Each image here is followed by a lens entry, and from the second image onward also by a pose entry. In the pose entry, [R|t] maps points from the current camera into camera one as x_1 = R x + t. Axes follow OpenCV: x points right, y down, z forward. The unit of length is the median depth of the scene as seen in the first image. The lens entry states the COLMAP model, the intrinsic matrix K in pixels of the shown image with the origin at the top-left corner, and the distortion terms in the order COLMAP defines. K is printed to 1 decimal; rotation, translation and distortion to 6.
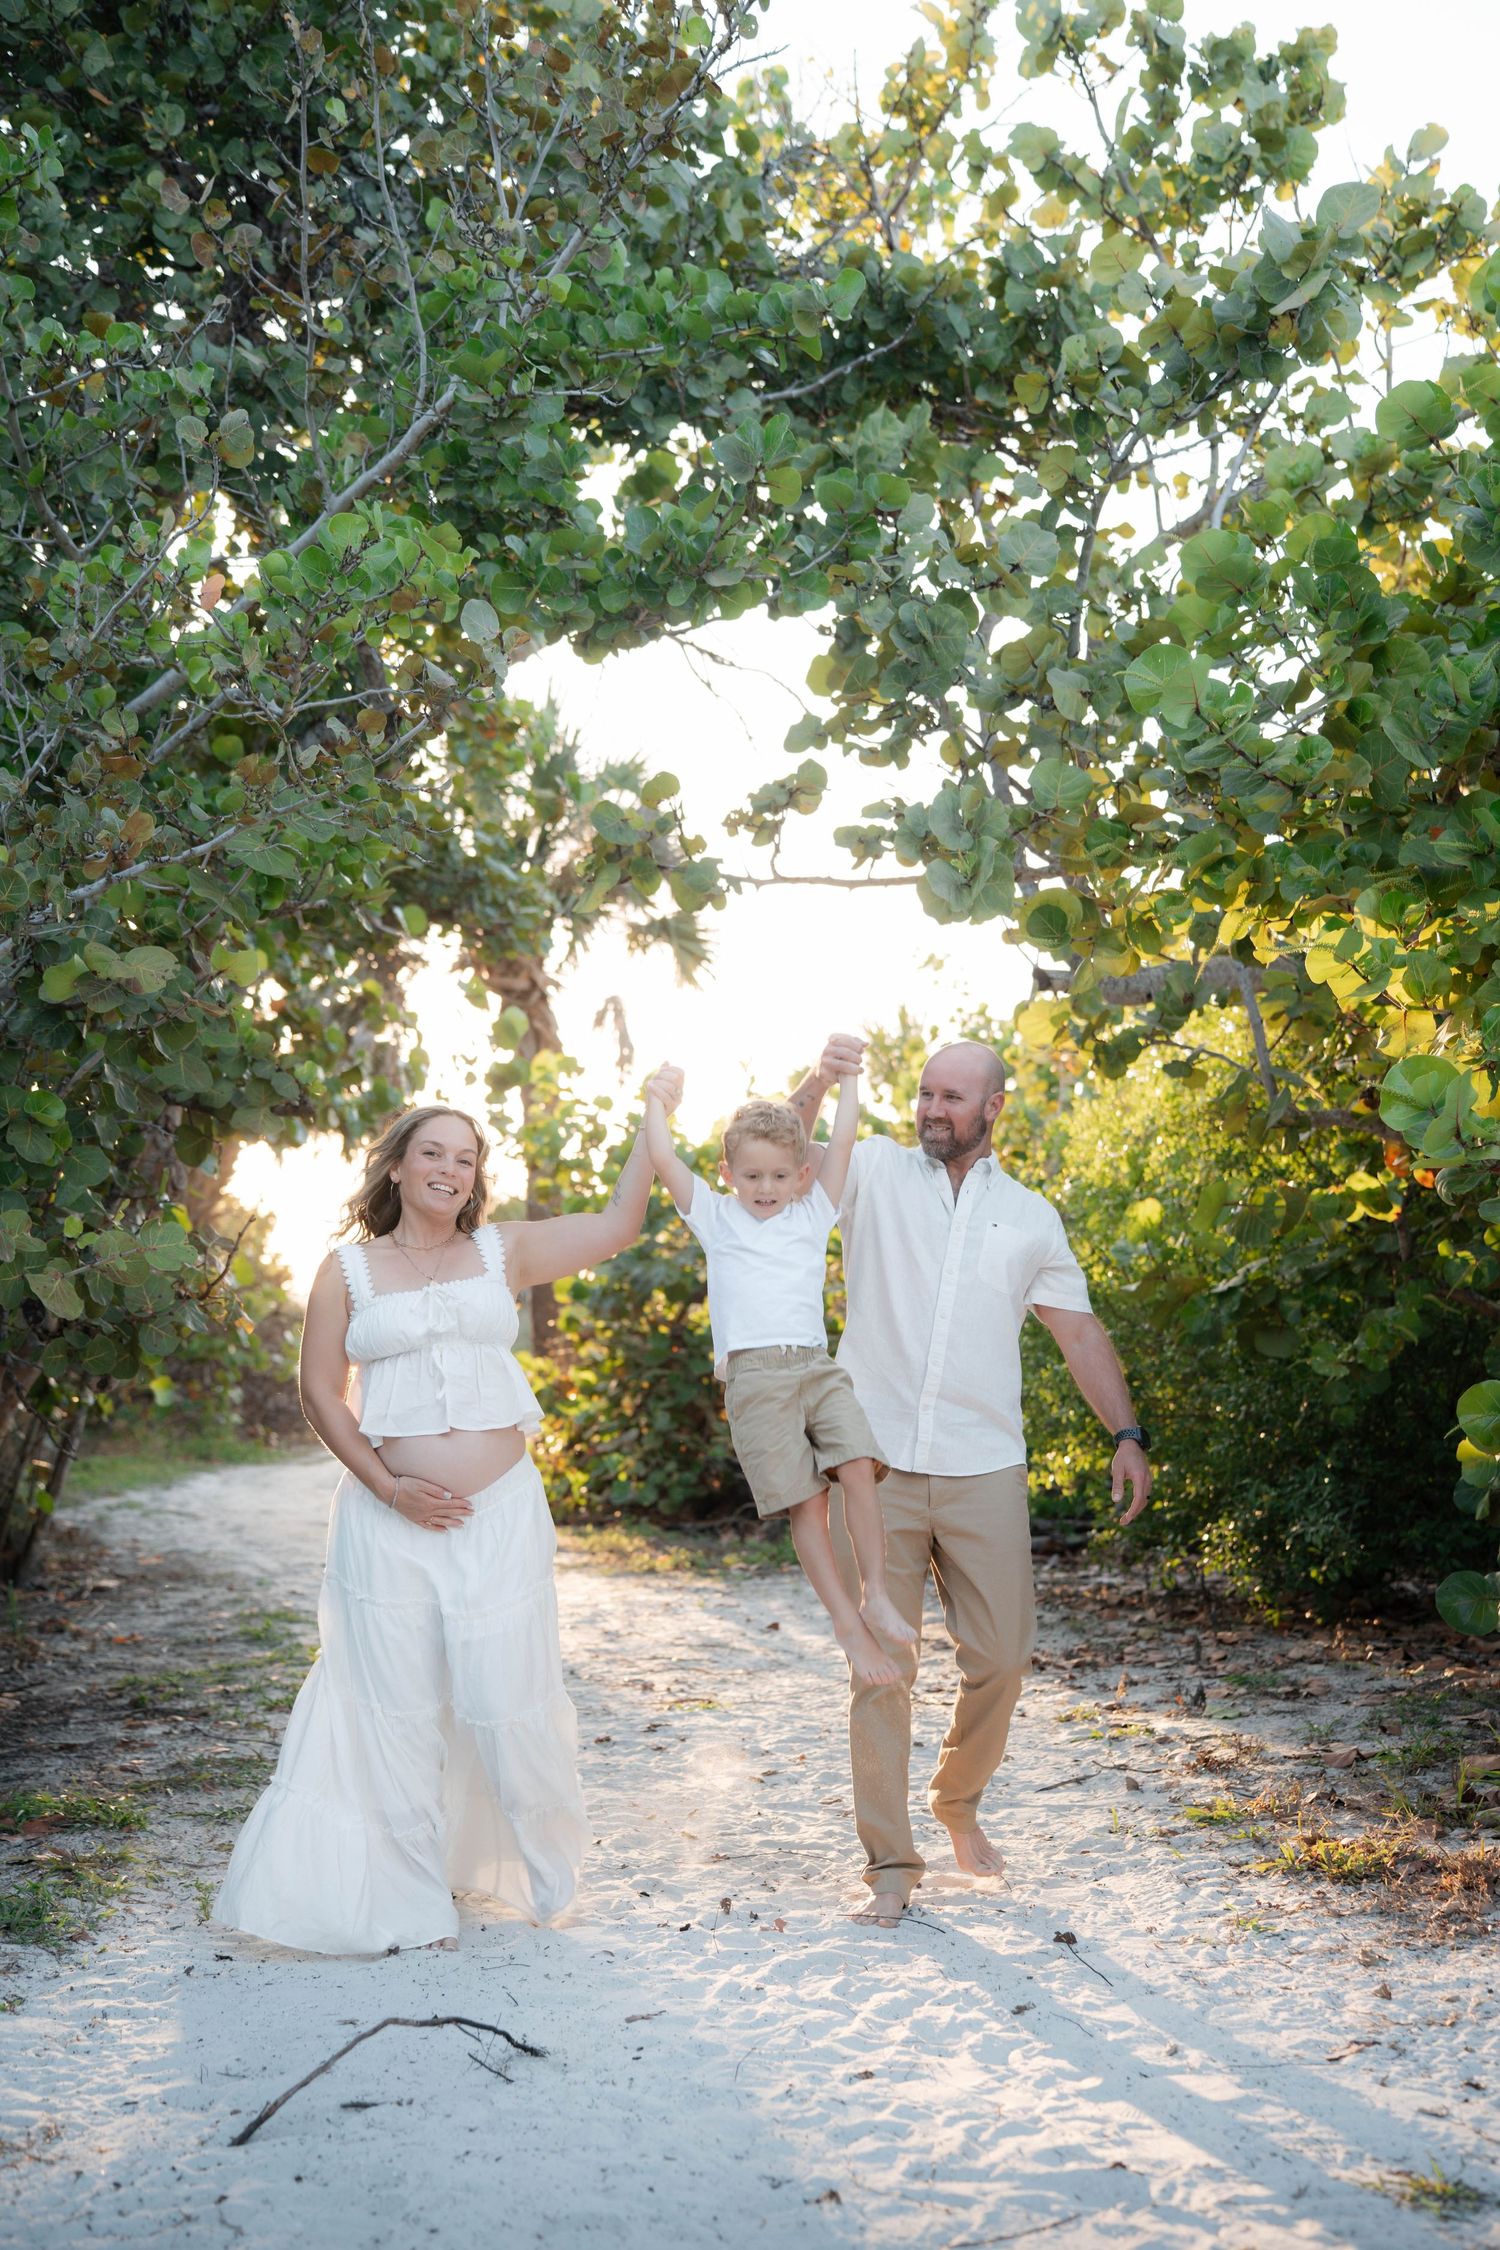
lens RADIAL K [[2631.5, 0, 750.0], [0, 2631.5, 1125.0], [0, 0, 1]] dist [0.002846, 0.008484]
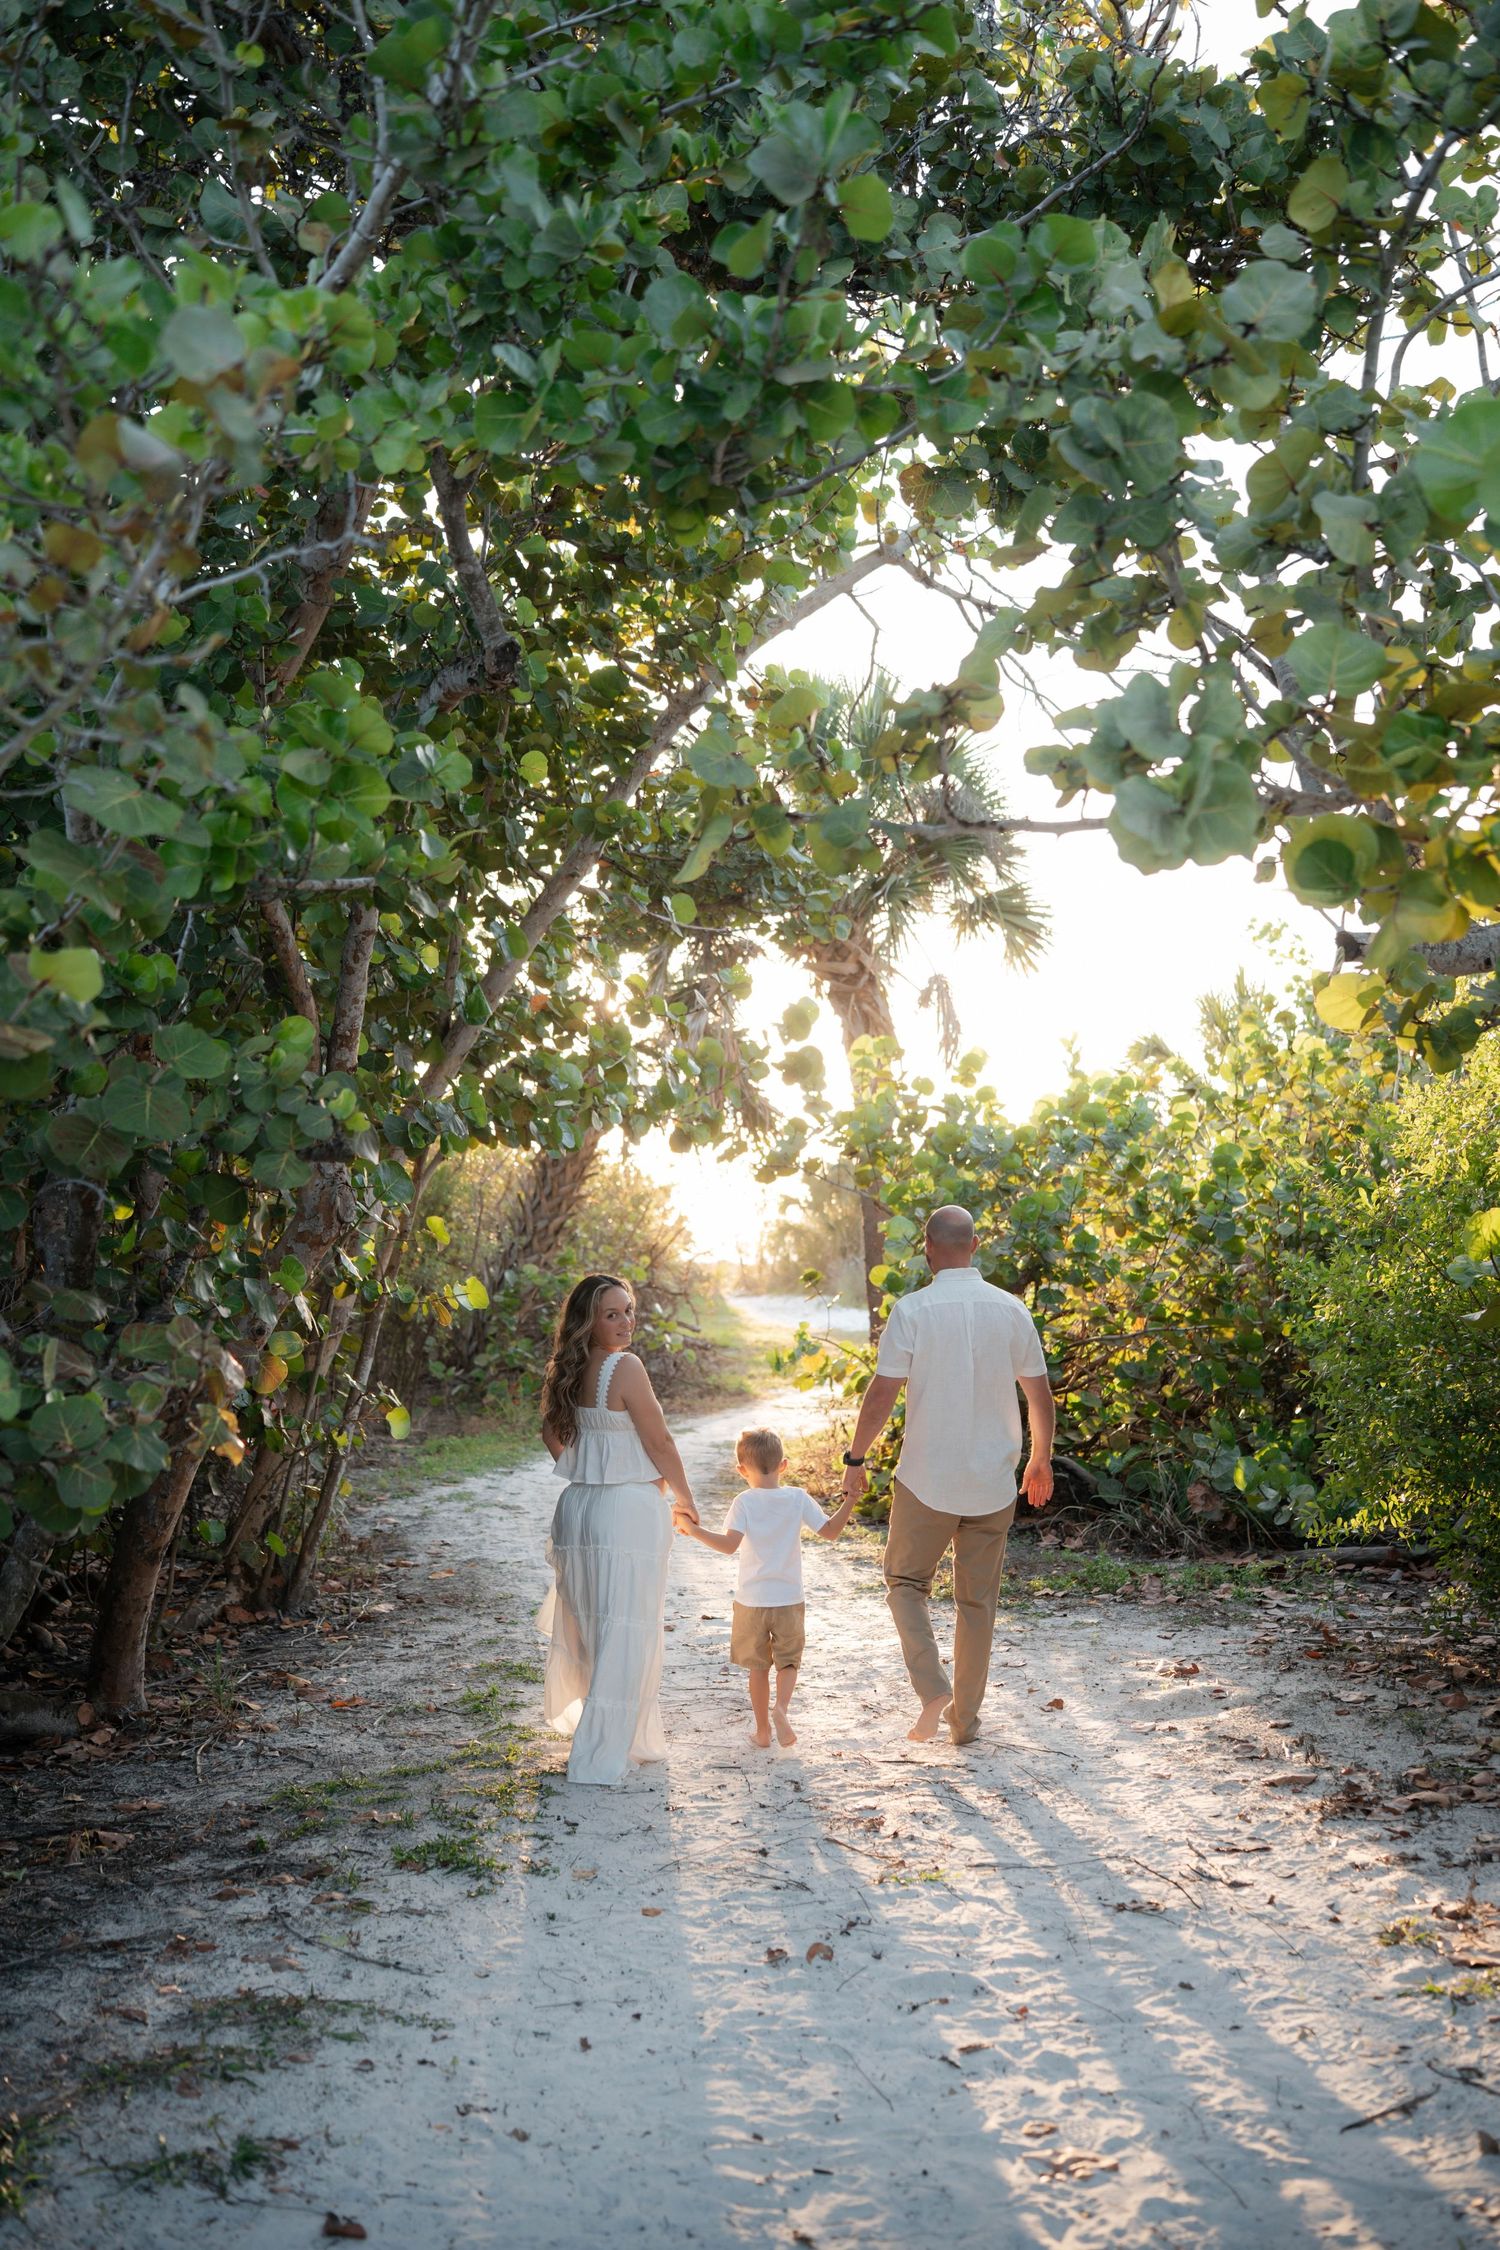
lens RADIAL K [[2299.3, 0, 707.6], [0, 2299.3, 1119.6], [0, 0, 1]] dist [-0.101644, 0.219112]
pose [[0.982840, -0.026931, -0.182485, 0.043244], [0.029592, 0.999491, 0.011878, -0.016236], [0.182072, -0.017074, 0.983137, 0.272908]]
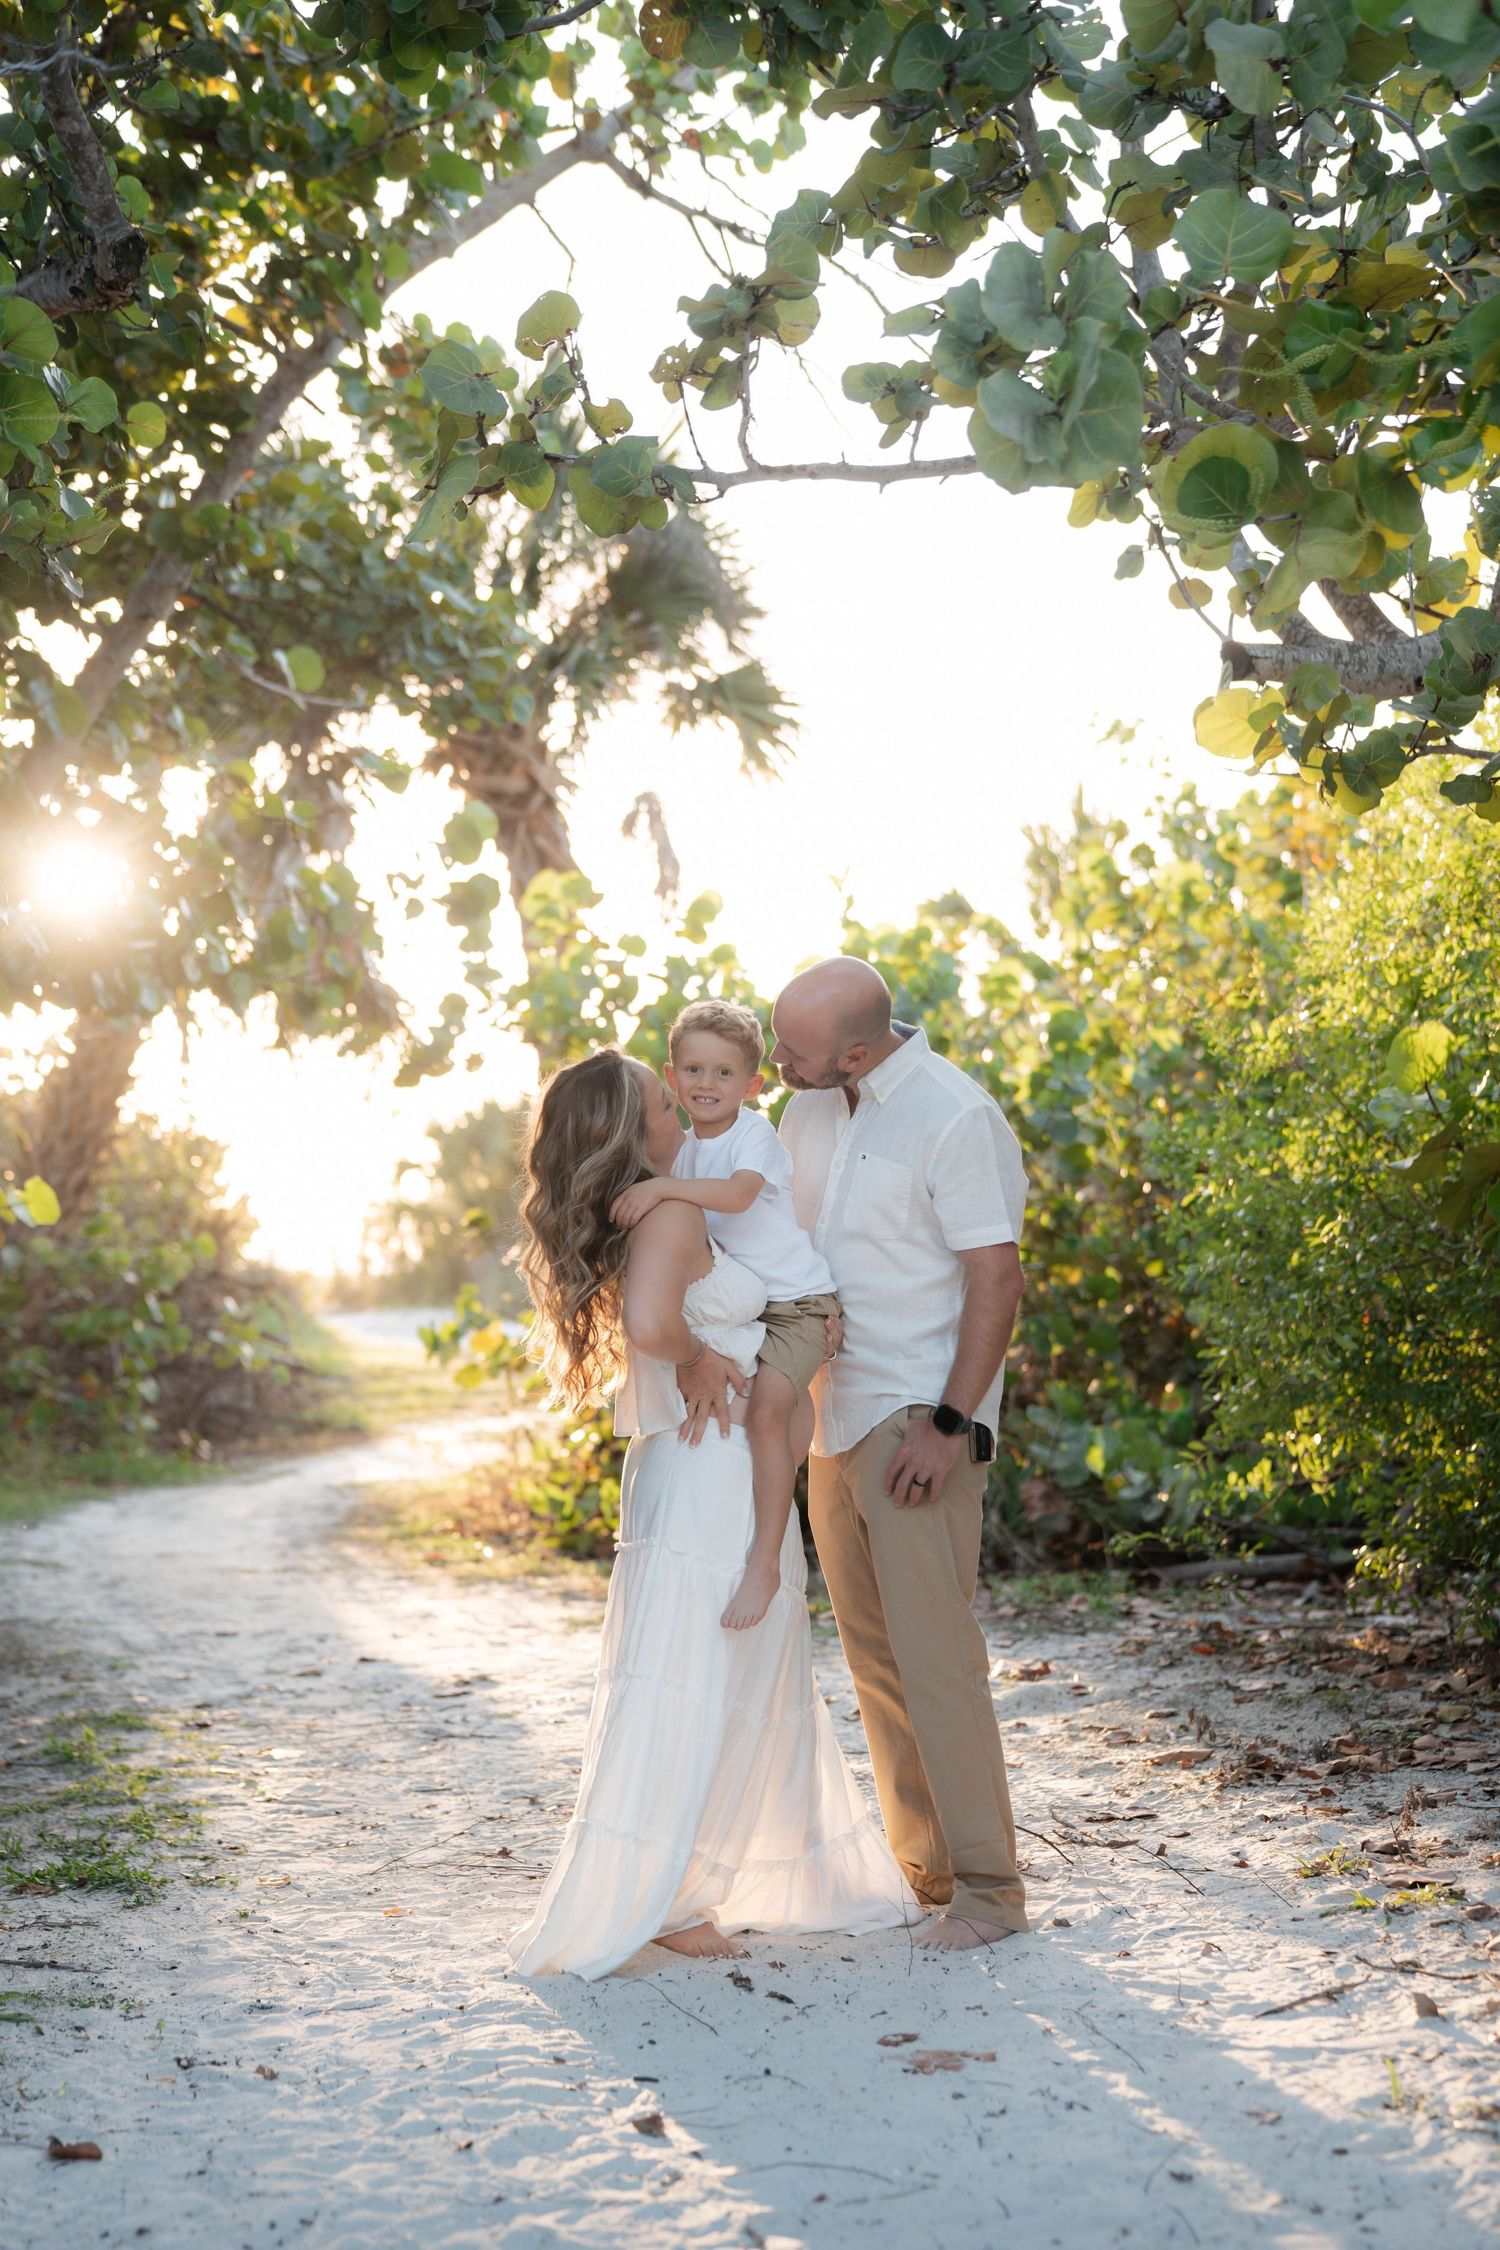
lens RADIAL K [[3537.2, 0, 699.8], [0, 3537.2, 1180.8], [0, 0, 1]] dist [0.024064, 1.666630]
pose [[0.997304, -0.041644, -0.060412, 0.029919], [0.044557, 0.997867, 0.047705, 0.019505], [0.058297, -0.050268, 0.997033, 0.155476]]
